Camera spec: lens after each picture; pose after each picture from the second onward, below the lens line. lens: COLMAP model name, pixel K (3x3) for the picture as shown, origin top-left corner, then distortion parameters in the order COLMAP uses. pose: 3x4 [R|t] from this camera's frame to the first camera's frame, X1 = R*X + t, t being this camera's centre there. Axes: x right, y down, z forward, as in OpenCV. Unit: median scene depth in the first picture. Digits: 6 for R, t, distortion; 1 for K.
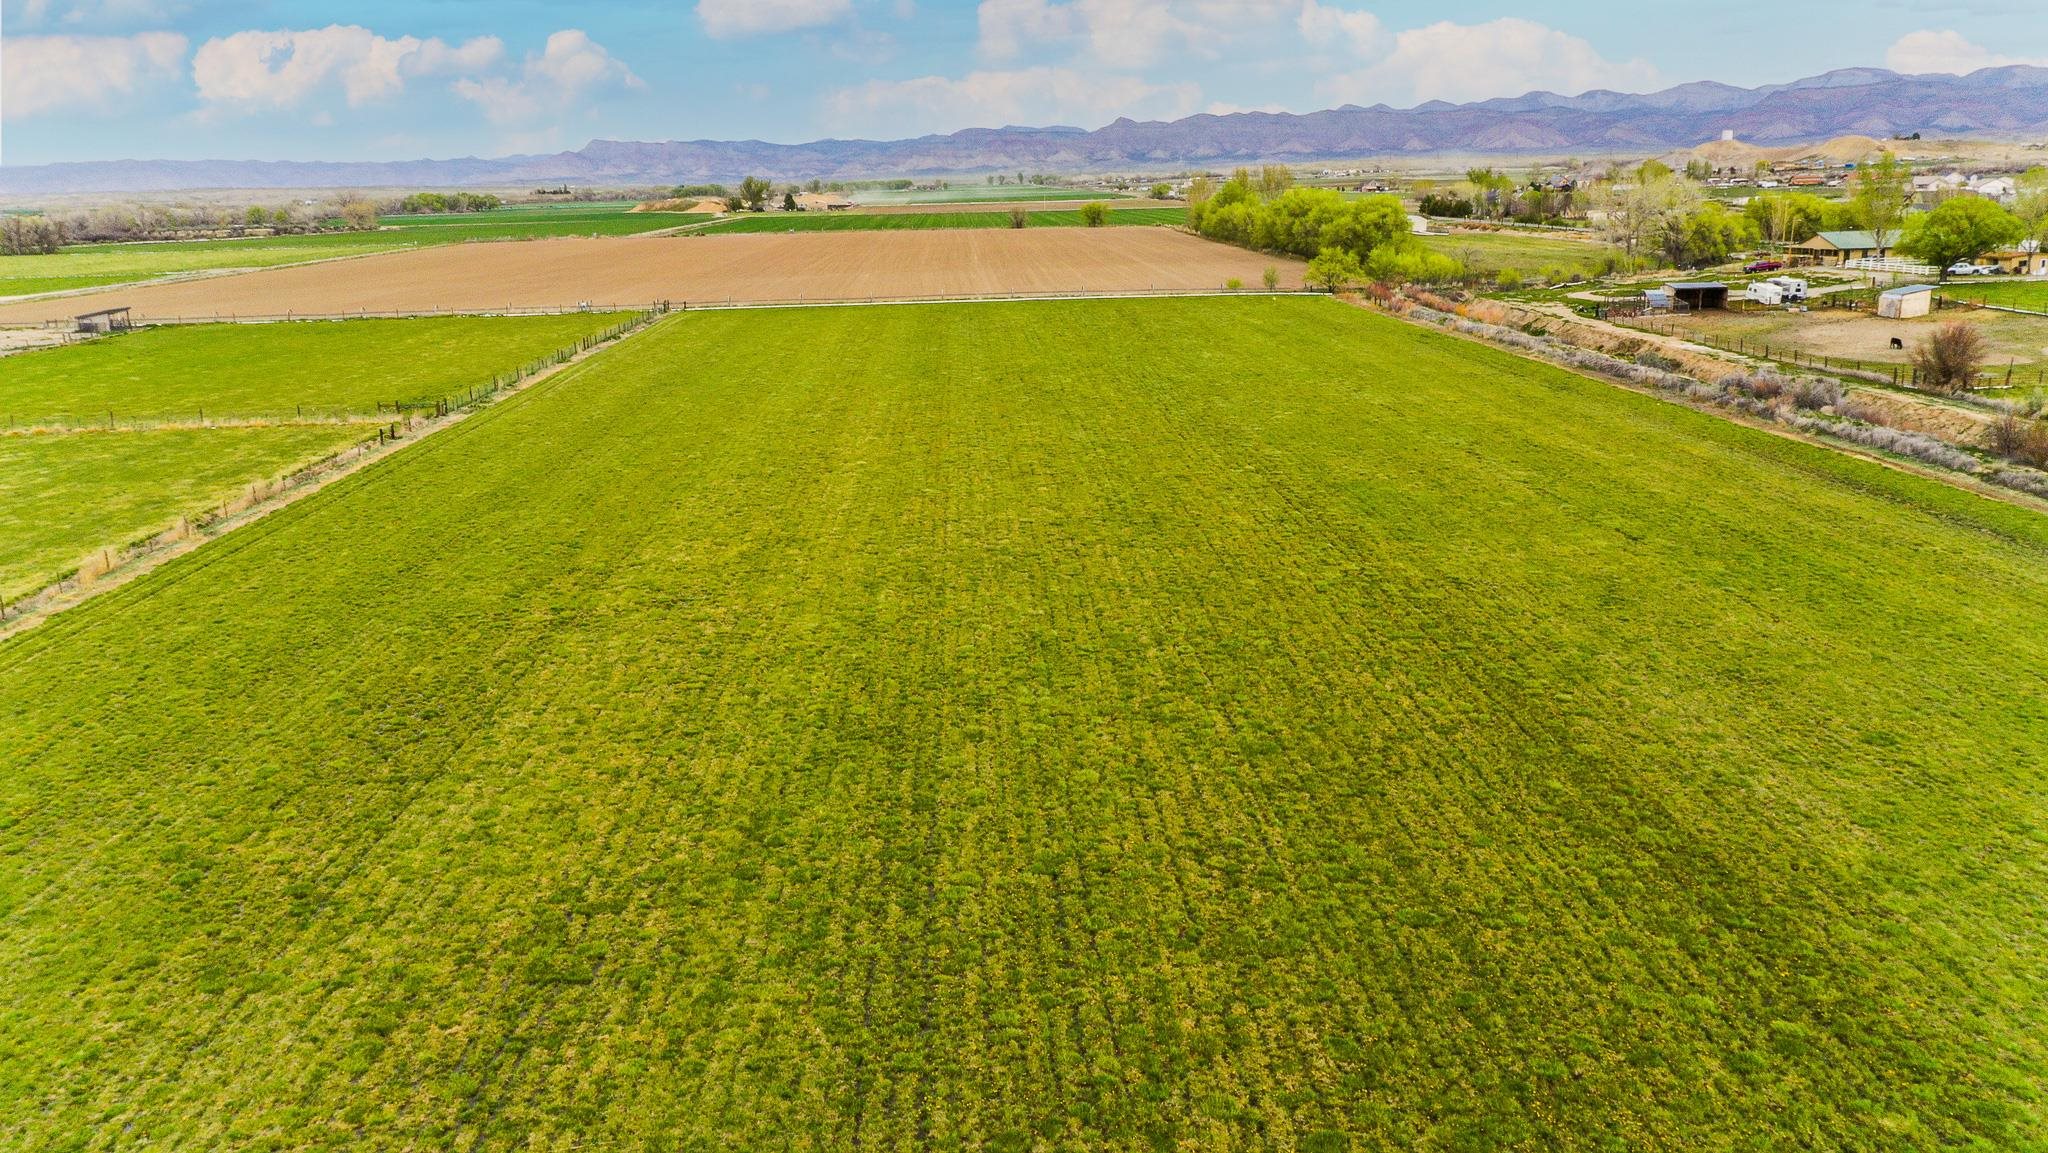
lens RADIAL K [[1593.9, 0, 1024.0], [0, 1593.9, 576.5], [0, 0, 1]] dist [-0.001059, -0.000301]
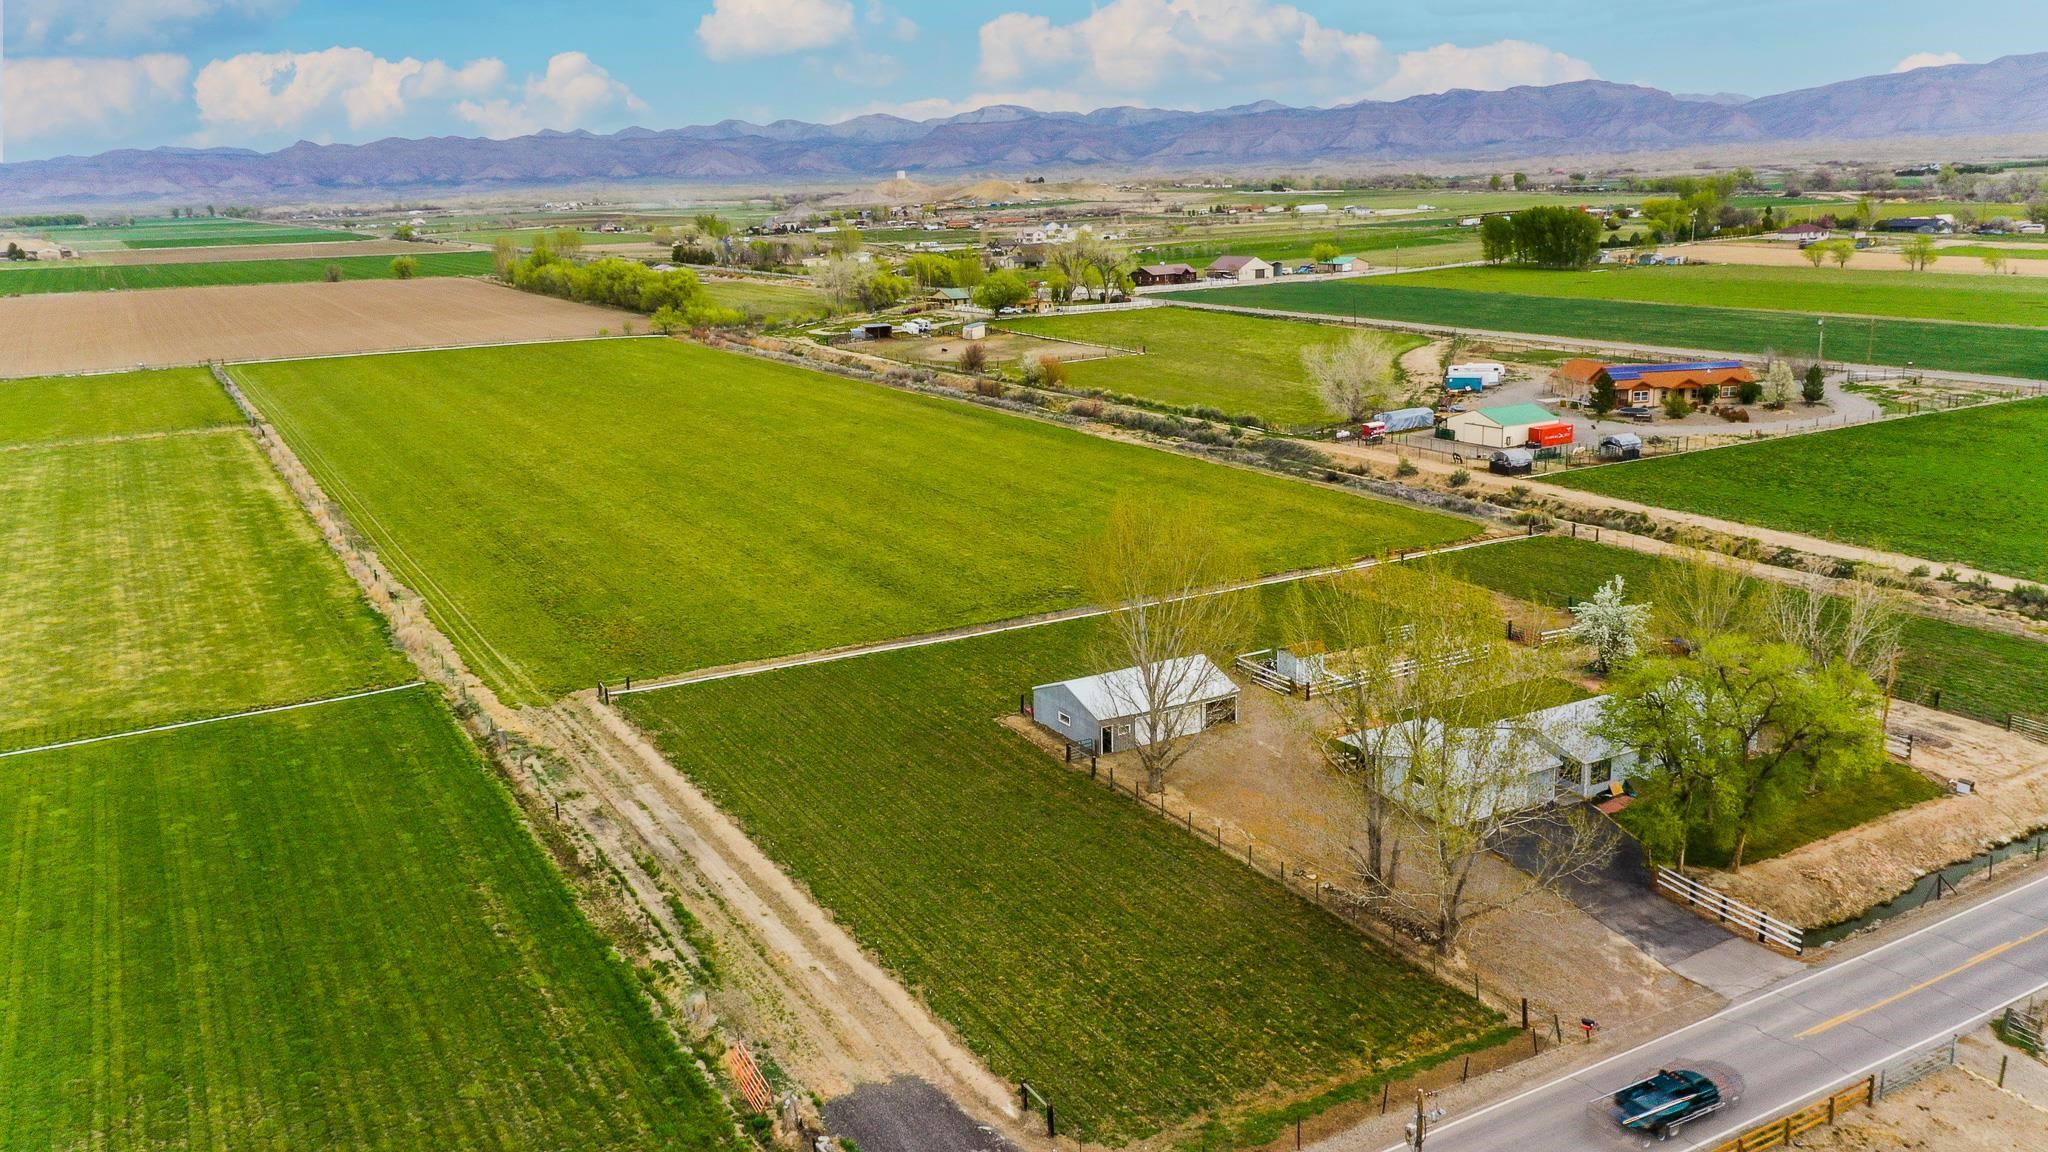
lens RADIAL K [[1593.9, 0, 1024.0], [0, 1593.9, 576.0], [0, 0, 1]] dist [-0.001059, -0.000301]
pose [[0.889343, -0.106187, 0.444740, -0.212112], [0.112600, 0.993567, 0.012059, 0.078862], [-0.443160, 0.039353, 0.895579, -0.548745]]
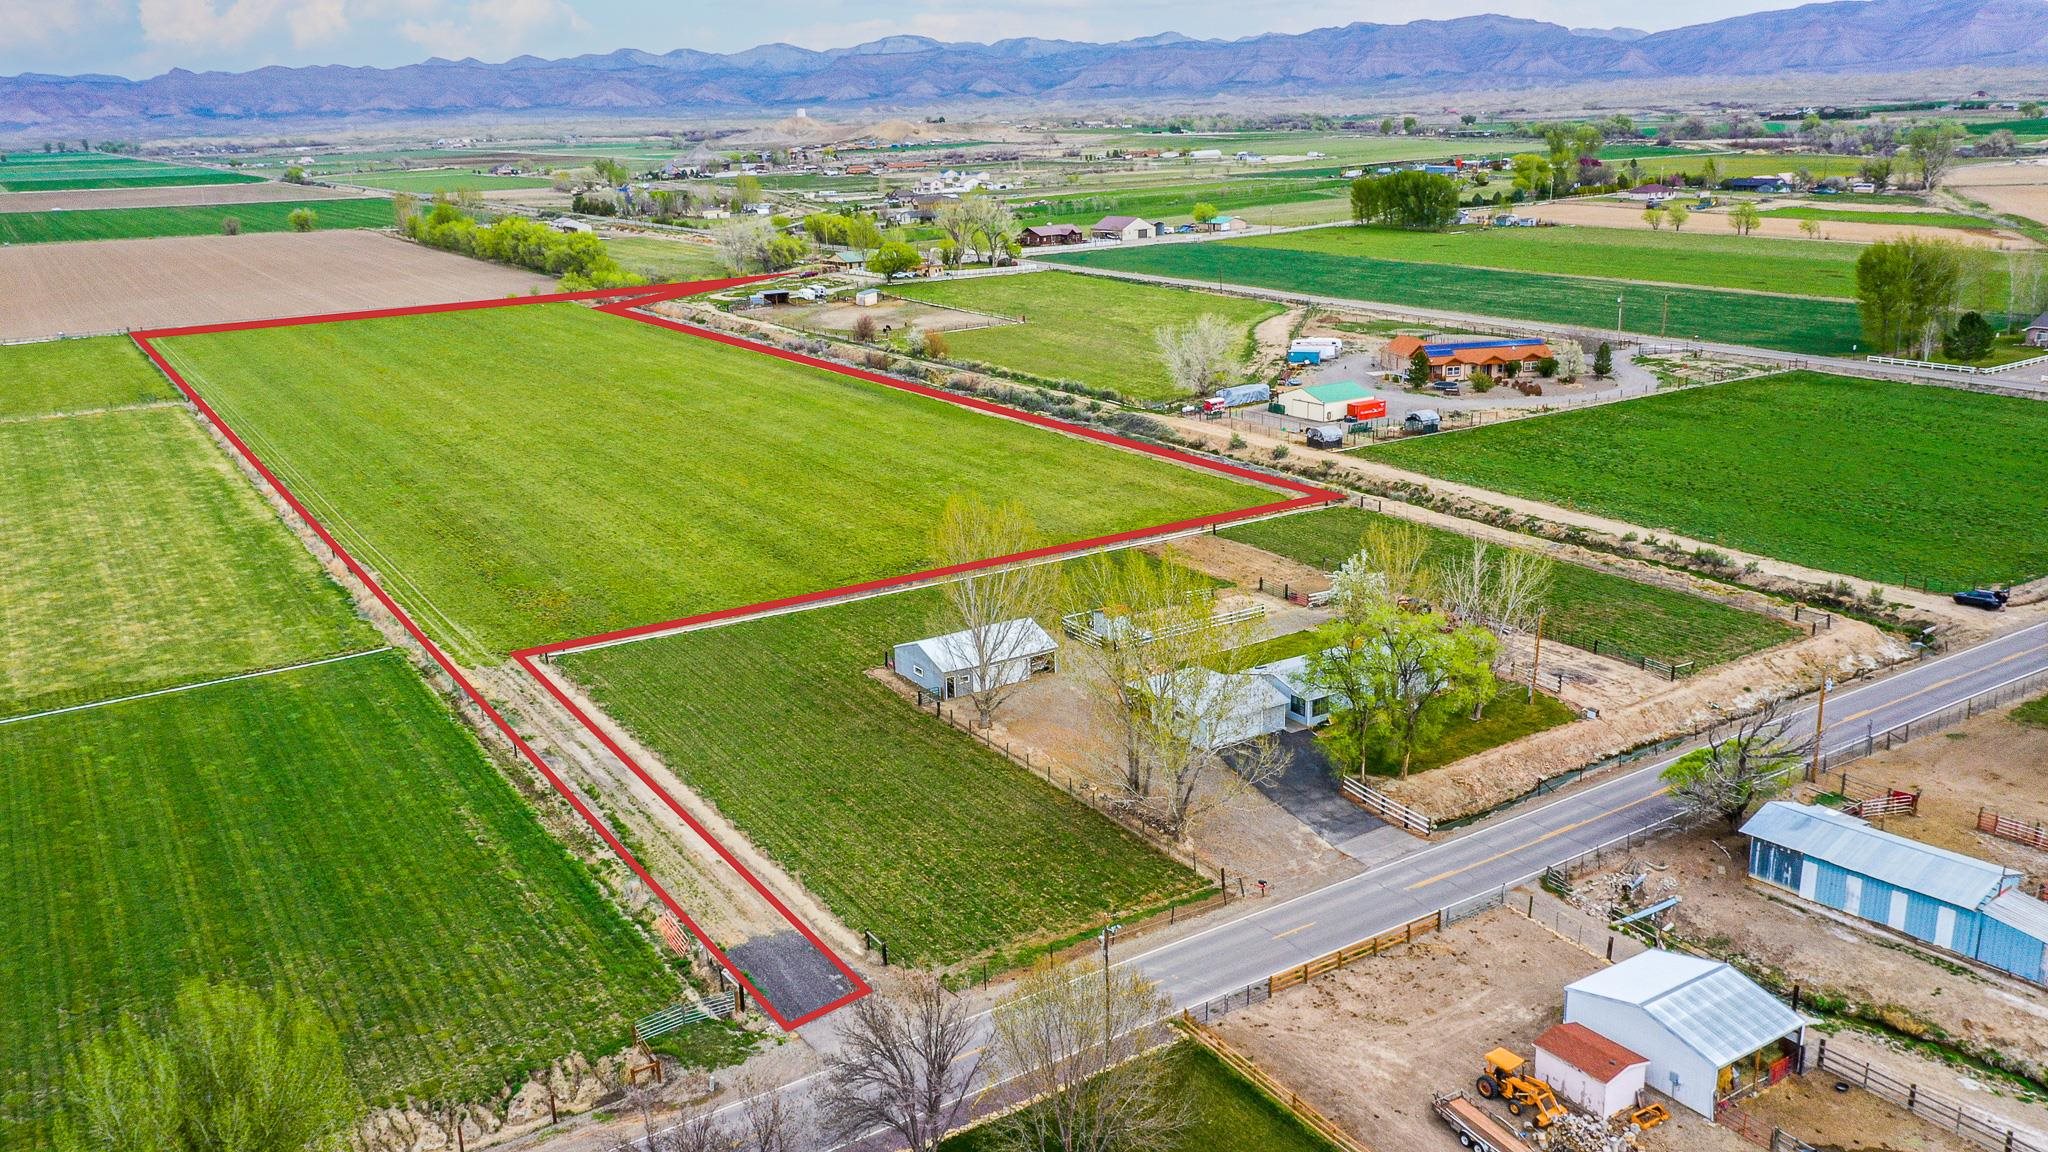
lens RADIAL K [[1593.9, 0, 1024.0], [0, 1593.9, 576.0], [0, 0, 1]] dist [-0.001059, -0.000301]
pose [[0.861443, -0.134362, 0.489757, -0.242362], [0.121299, 0.990891, 0.058490, 0.065526], [-0.493155, 0.009022, 0.869895, -0.646623]]
